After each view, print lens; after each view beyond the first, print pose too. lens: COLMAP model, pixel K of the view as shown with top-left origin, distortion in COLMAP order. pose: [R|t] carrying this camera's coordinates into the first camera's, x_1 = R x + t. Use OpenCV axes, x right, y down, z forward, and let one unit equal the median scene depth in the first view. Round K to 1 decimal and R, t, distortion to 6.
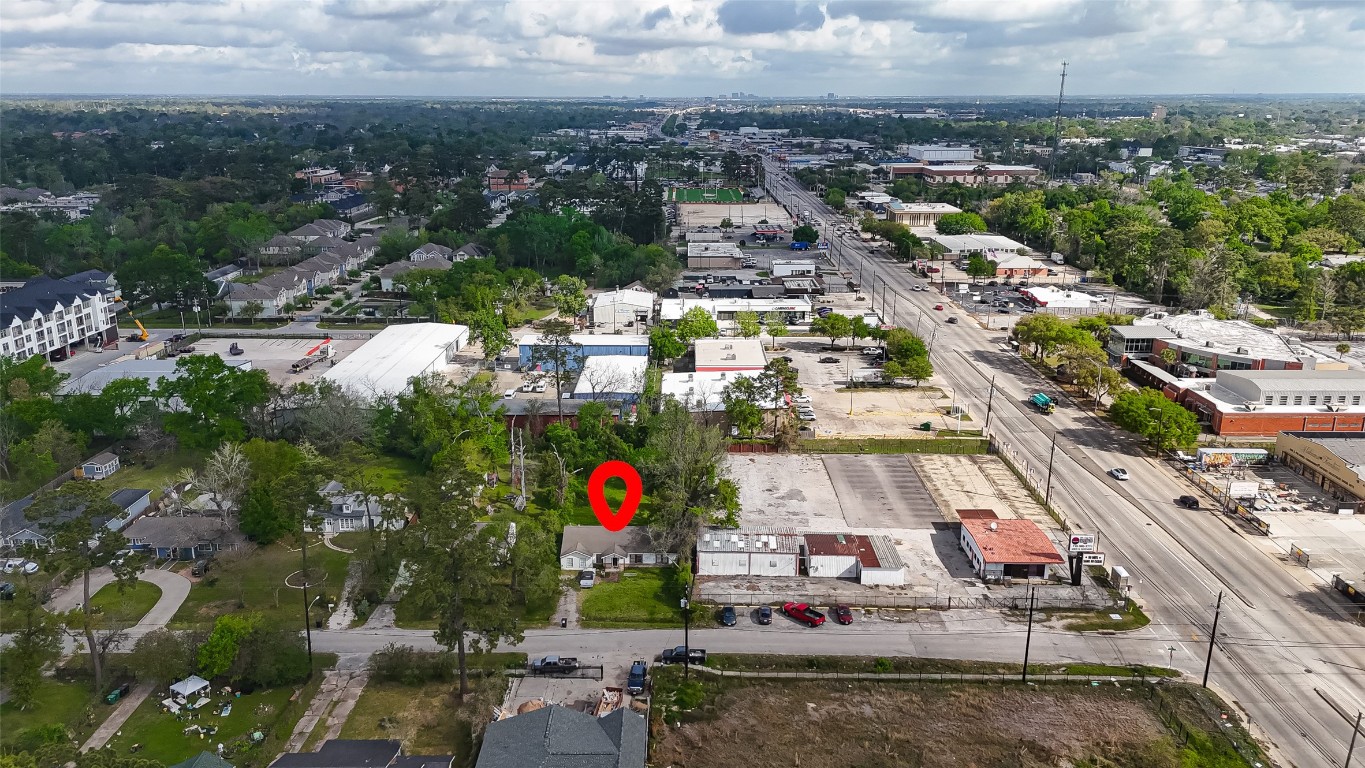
lens RADIAL K [[1007.1, 0, 679.7], [0, 1007.1, 382.0], [0, 0, 1]] dist [0.068329, -0.050386]
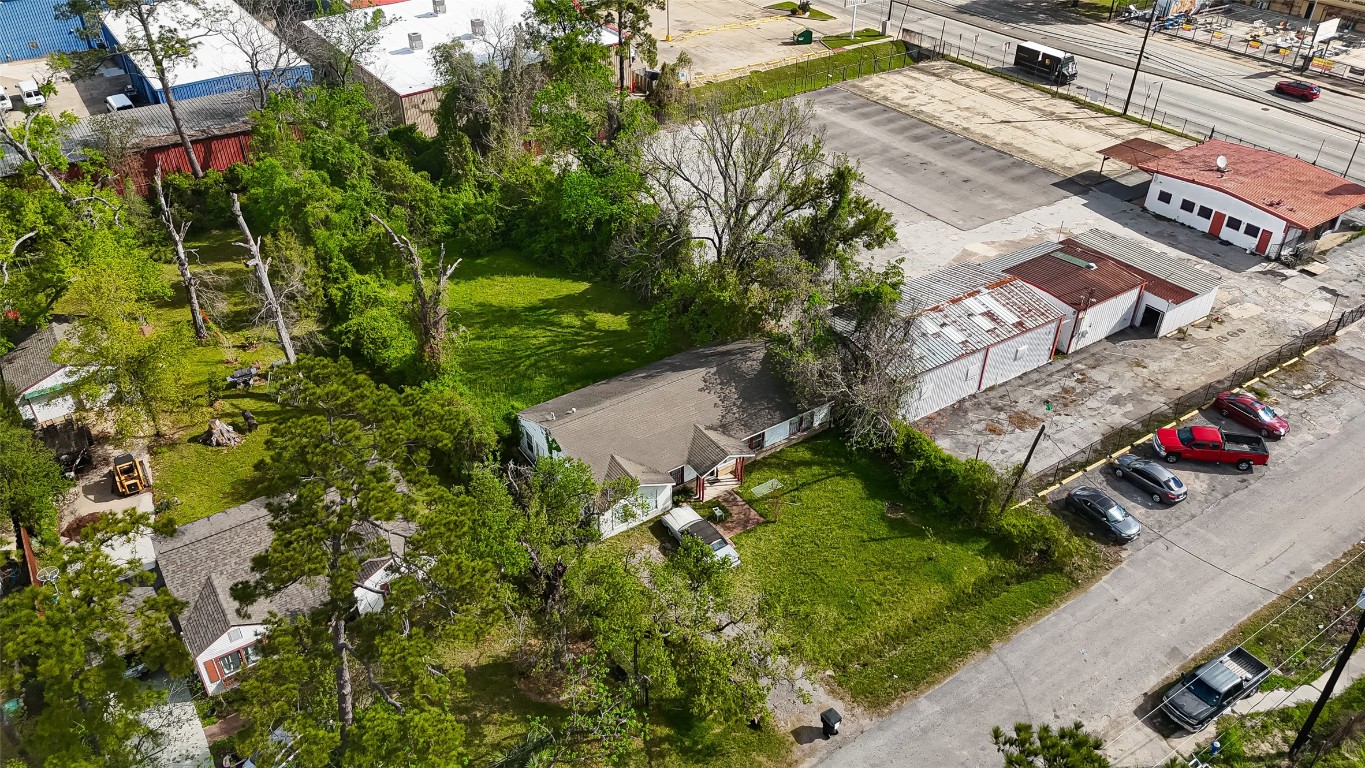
lens RADIAL K [[1007.1, 0, 679.7], [0, 1007.1, 382.0], [0, 0, 1]] dist [0.068329, -0.050386]
pose [[0.825415, -0.321519, 0.464021, -0.246812], [0.153922, 0.918999, 0.362972, 0.001498], [-0.543138, -0.228180, 0.808044, 0.696374]]
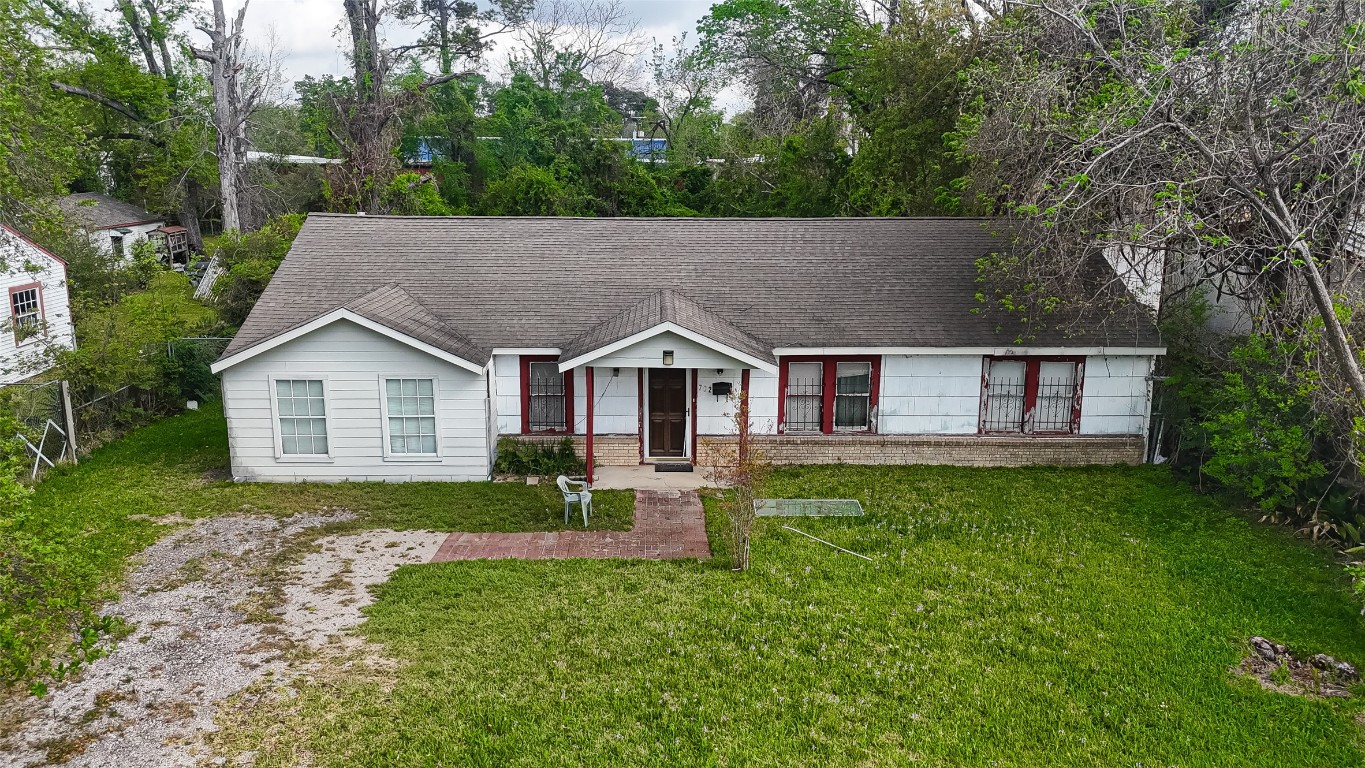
lens RADIAL K [[1010.8, 0, 679.4], [0, 1010.8, 381.6], [0, 0, 1]] dist [0.052775, -0.036537]
pose [[0.999682, -0.002325, 0.025127, -0.065793], [0.003673, 0.998549, -0.053722, 0.180436], [-0.024966, 0.053797, 0.998240, 0.872480]]
